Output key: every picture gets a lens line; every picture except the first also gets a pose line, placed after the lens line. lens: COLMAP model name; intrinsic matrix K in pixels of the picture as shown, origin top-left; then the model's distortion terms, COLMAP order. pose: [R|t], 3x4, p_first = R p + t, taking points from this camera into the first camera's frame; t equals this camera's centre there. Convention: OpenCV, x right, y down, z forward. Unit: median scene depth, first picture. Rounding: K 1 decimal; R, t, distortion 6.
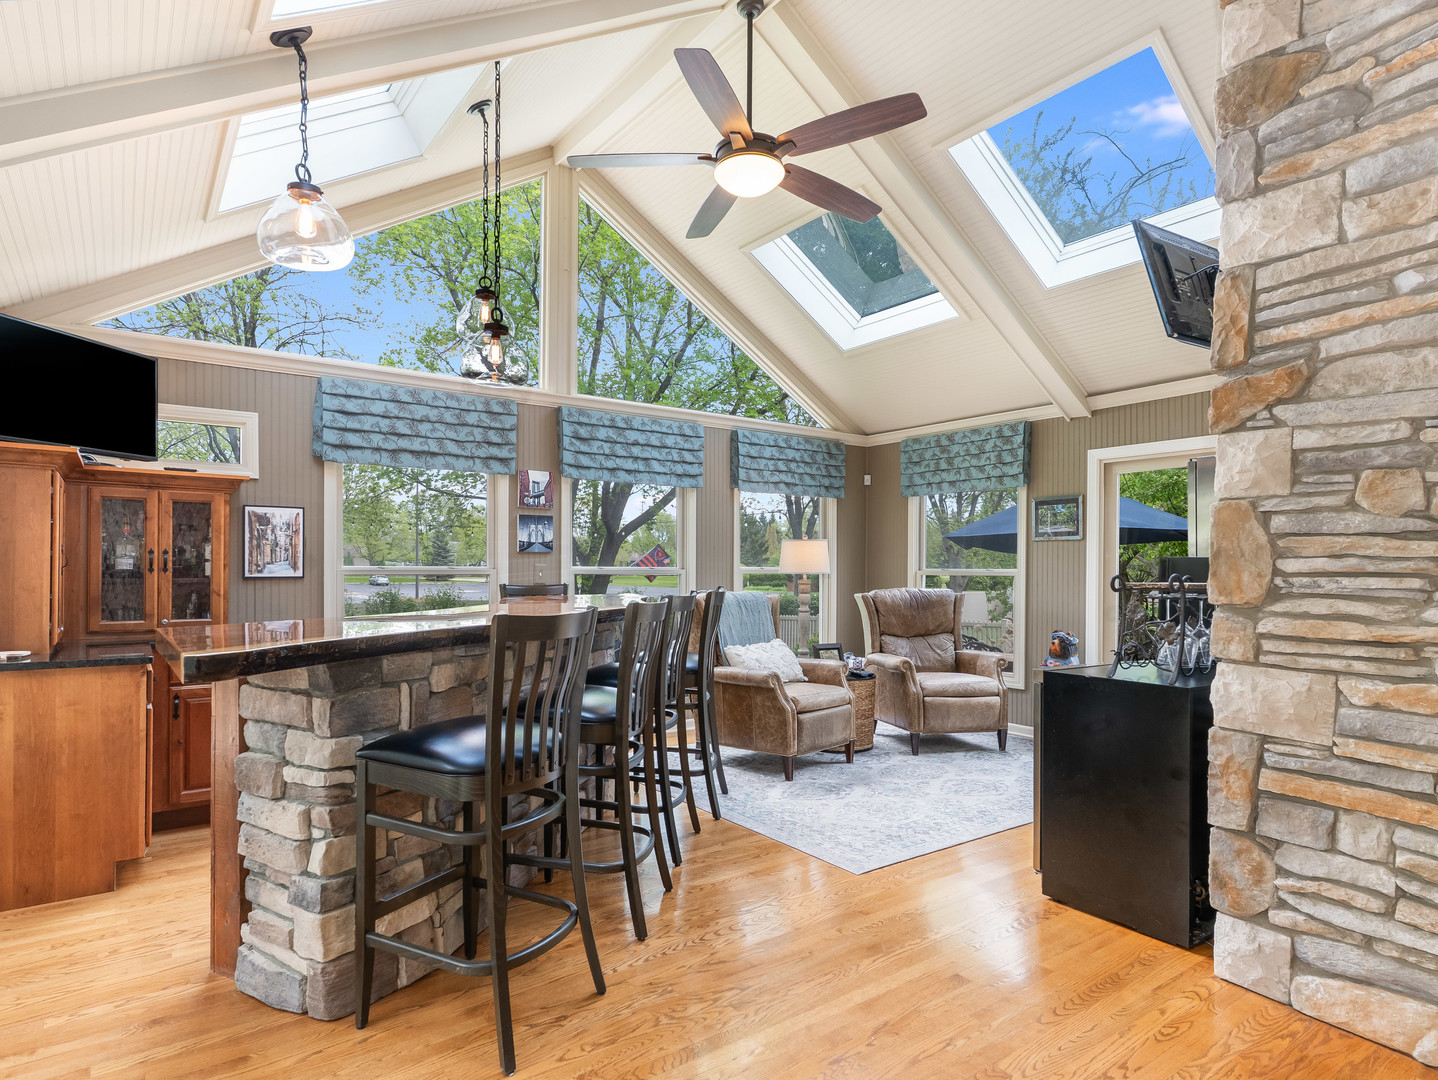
lens RADIAL K [[862.4, 0, 725.5], [0, 862.4, 528.6], [0, 0, 1]] dist [0.006826, -0.001940]
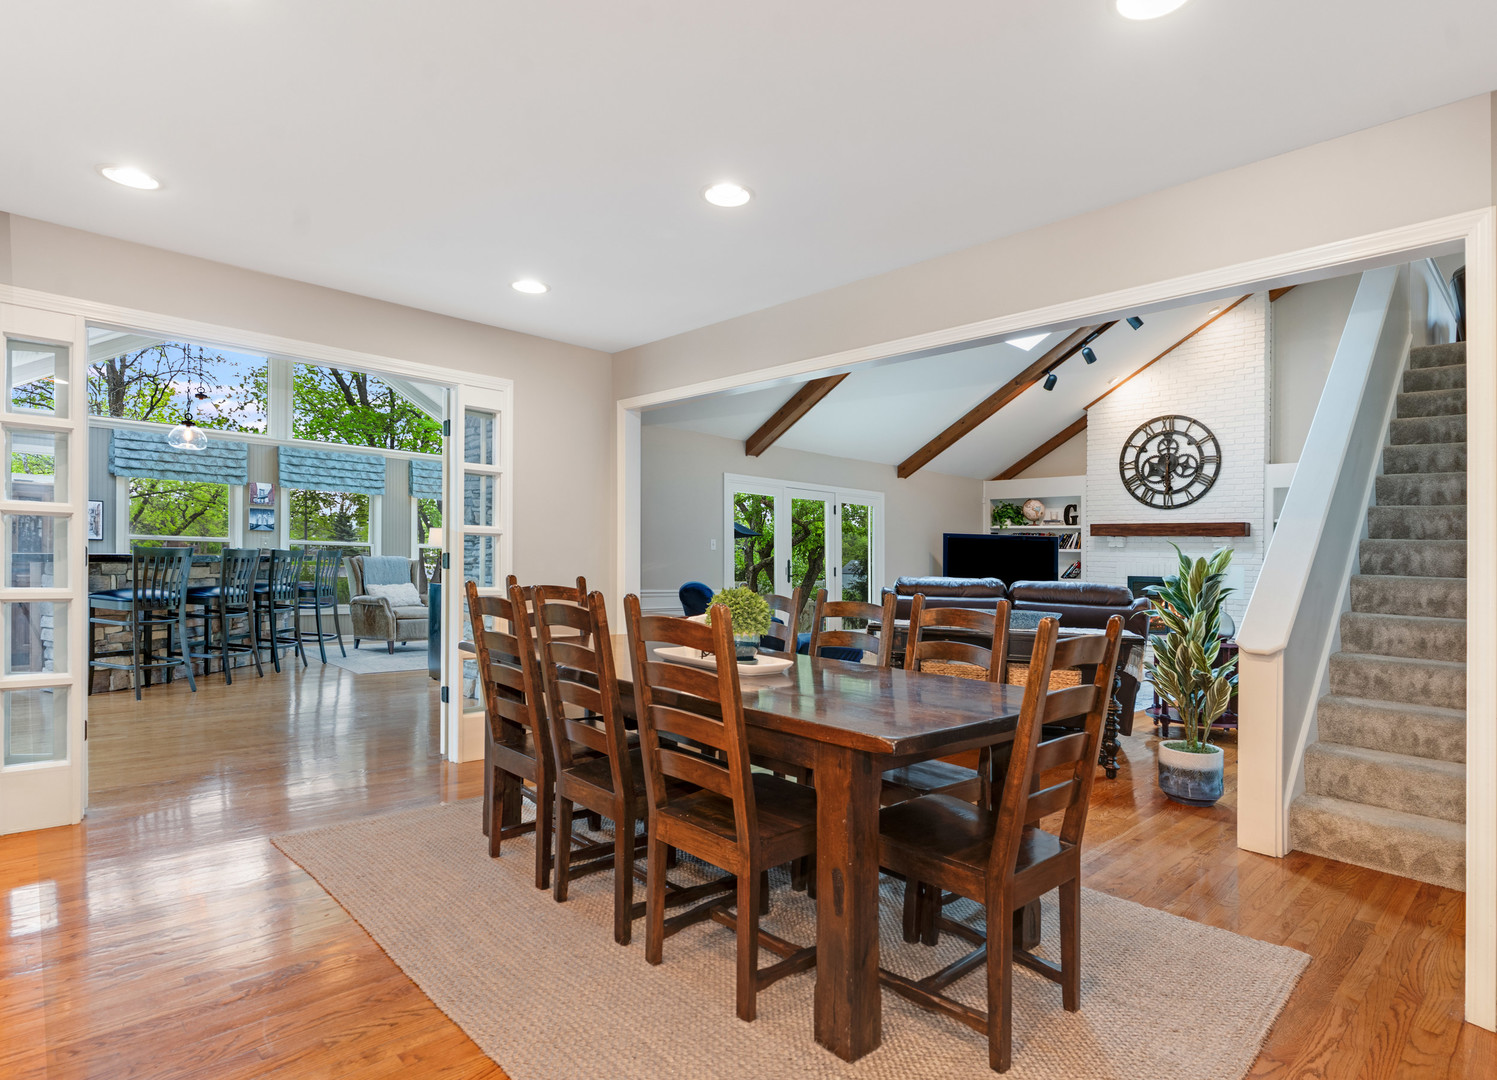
lens RADIAL K [[803.4, 0, 756.6], [0, 803.4, 546.2], [0, 0, 1]] dist [0.006319, 0.001085]
pose [[0.987524, 0.024031, 0.155627, 0.526754], [-0.028616, 0.999218, 0.027287, -0.013566], [-0.154849, -0.031400, 0.987439, -0.771260]]
